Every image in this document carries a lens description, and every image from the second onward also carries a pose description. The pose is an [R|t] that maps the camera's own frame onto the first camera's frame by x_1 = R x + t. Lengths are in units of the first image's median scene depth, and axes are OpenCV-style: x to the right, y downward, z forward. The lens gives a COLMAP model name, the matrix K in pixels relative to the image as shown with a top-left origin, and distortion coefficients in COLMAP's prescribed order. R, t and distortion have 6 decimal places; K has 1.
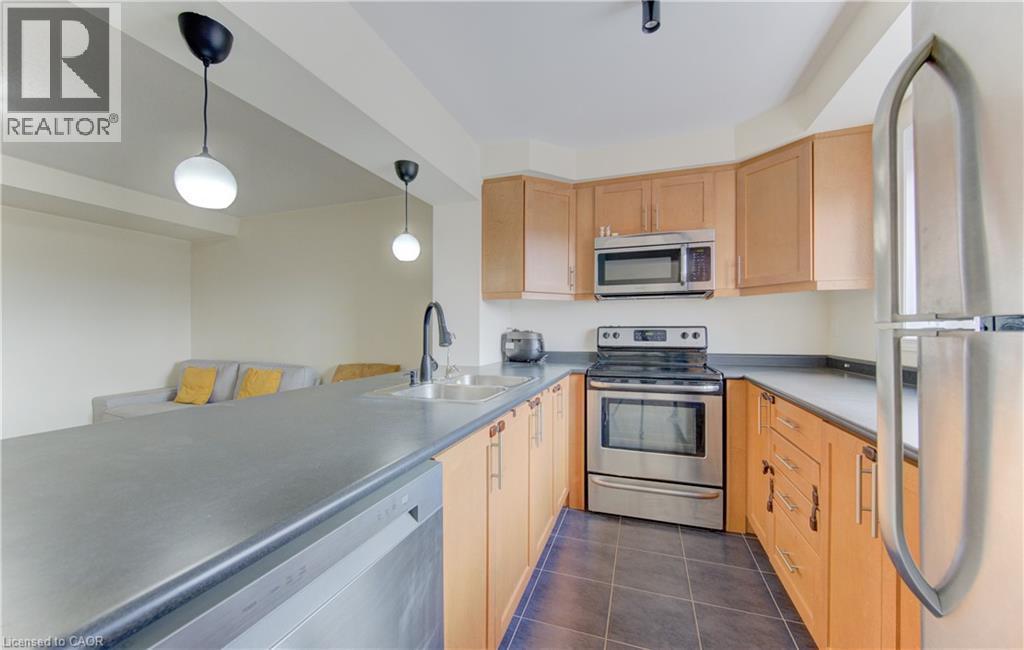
lens RADIAL K [[378.7, 0, 515.9], [0, 378.7, 330.7], [0, 0, 1]] dist [-0.001826, -0.001105]
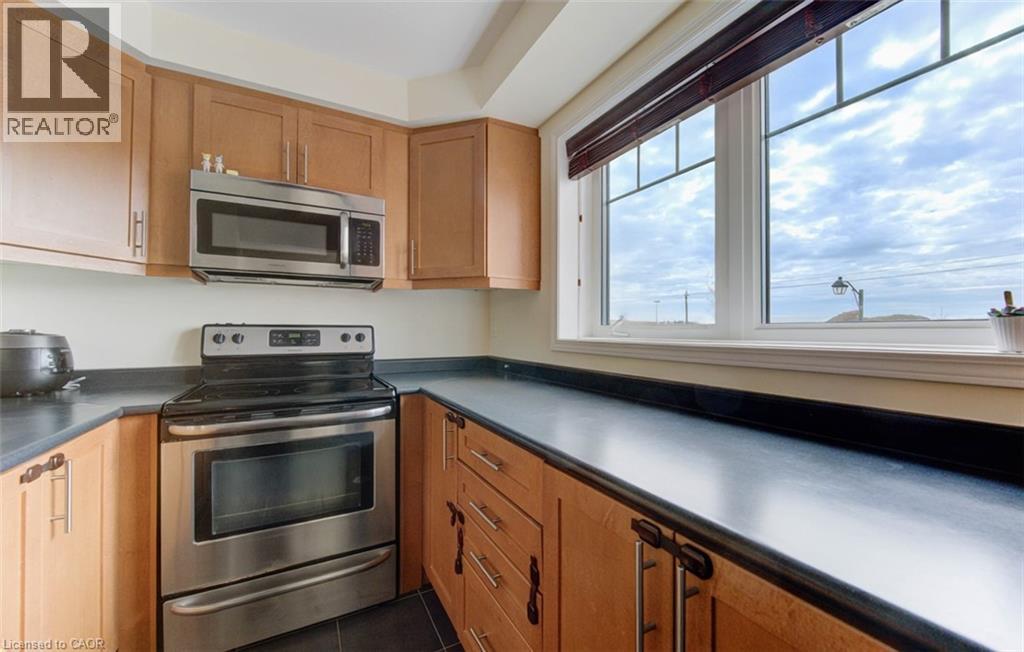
lens RADIAL K [[378.7, 0, 509.5], [0, 378.7, 330.2], [0, 0, 1]] dist [-0.001826, -0.001105]
pose [[0.675769, 0.004274, 0.737101, 0.124091], [-0.002299, 0.999991, -0.003691, 0.000018], [-0.737110, 0.000800, 0.675772, 0.279628]]
